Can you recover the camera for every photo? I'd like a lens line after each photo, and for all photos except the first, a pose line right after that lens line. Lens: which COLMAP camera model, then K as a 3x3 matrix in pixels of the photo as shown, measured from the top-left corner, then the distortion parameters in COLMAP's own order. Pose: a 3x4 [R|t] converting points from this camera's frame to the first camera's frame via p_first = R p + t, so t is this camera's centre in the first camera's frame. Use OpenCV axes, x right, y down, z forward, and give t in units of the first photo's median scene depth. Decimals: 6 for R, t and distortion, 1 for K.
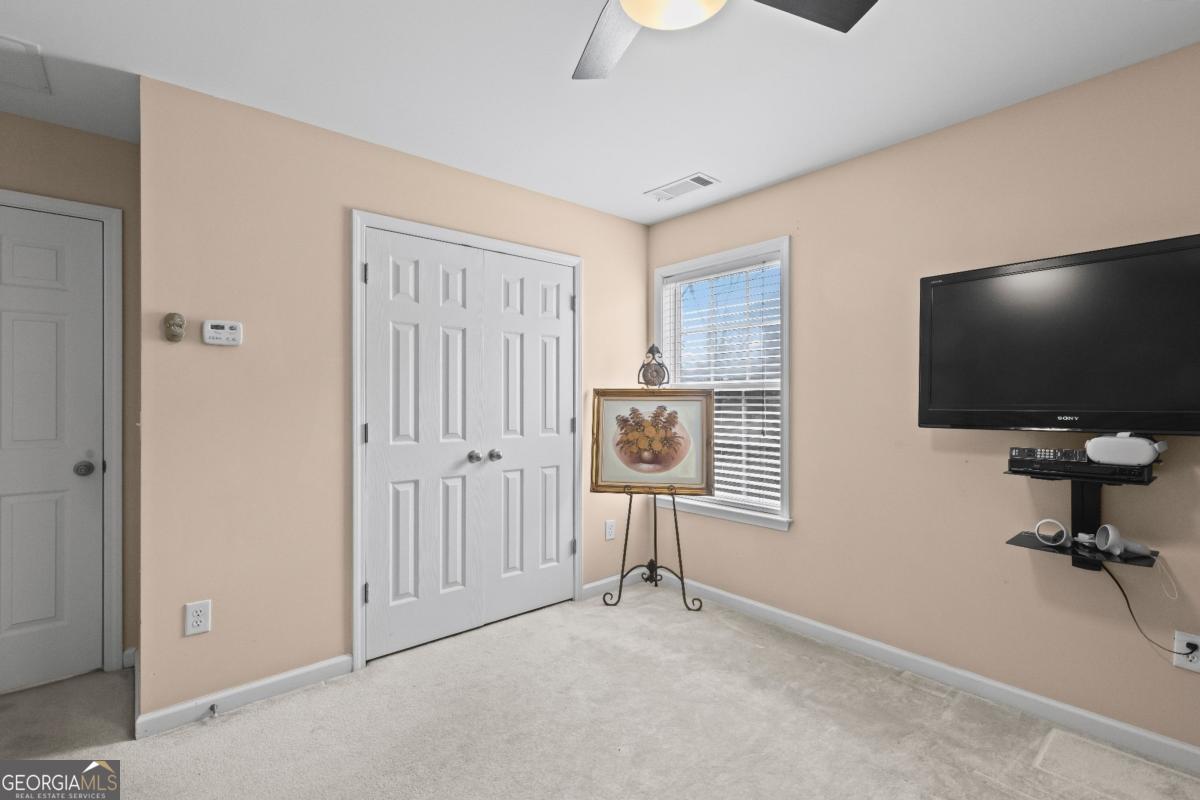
lens RADIAL K [[553.4, 0, 598.6], [0, 553.4, 395.8], [0, 0, 1]] dist [0.015637, -0.001983]
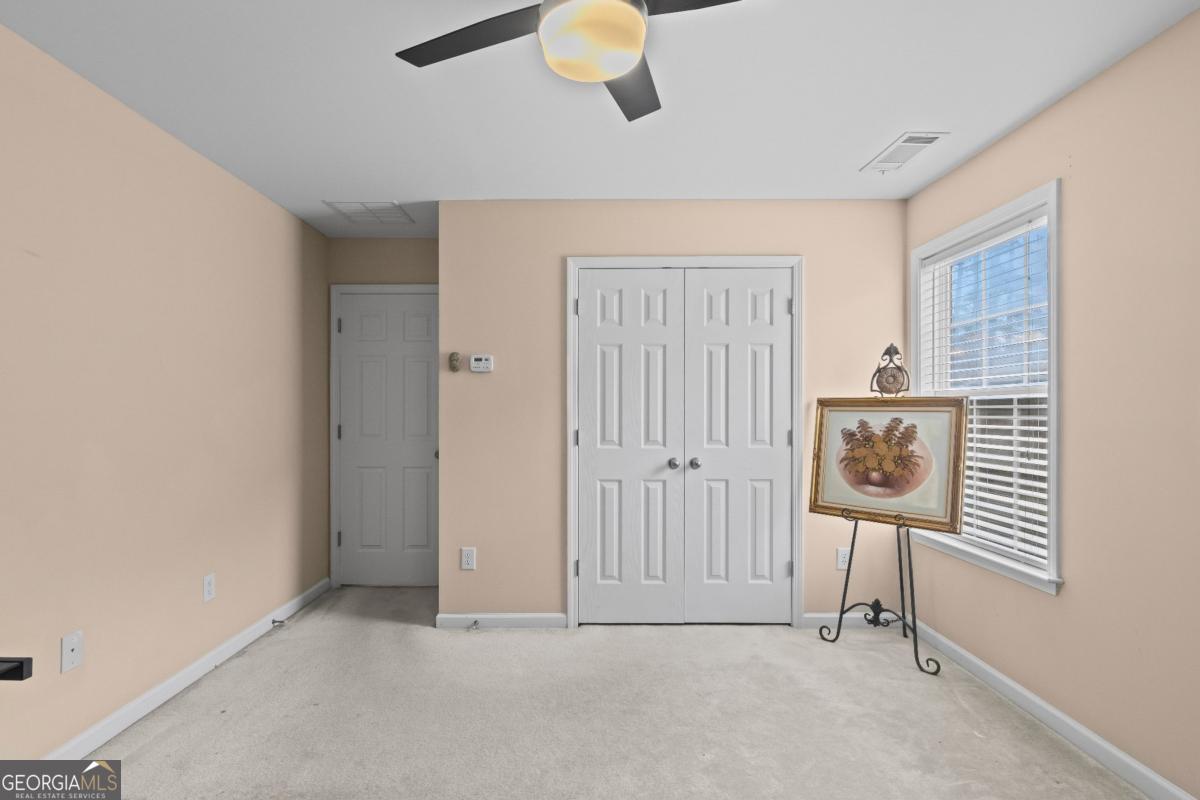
lens RADIAL K [[562.9, 0, 552.7], [0, 562.9, 406.4], [0, 0, 1]] dist [0.004106, -0.001196]
pose [[0.747554, -0.004249, -0.664188, 0.330681], [0.003487, 0.999991, -0.002472, 0.001483], [0.664192, -0.000468, 0.747562, 0.031493]]
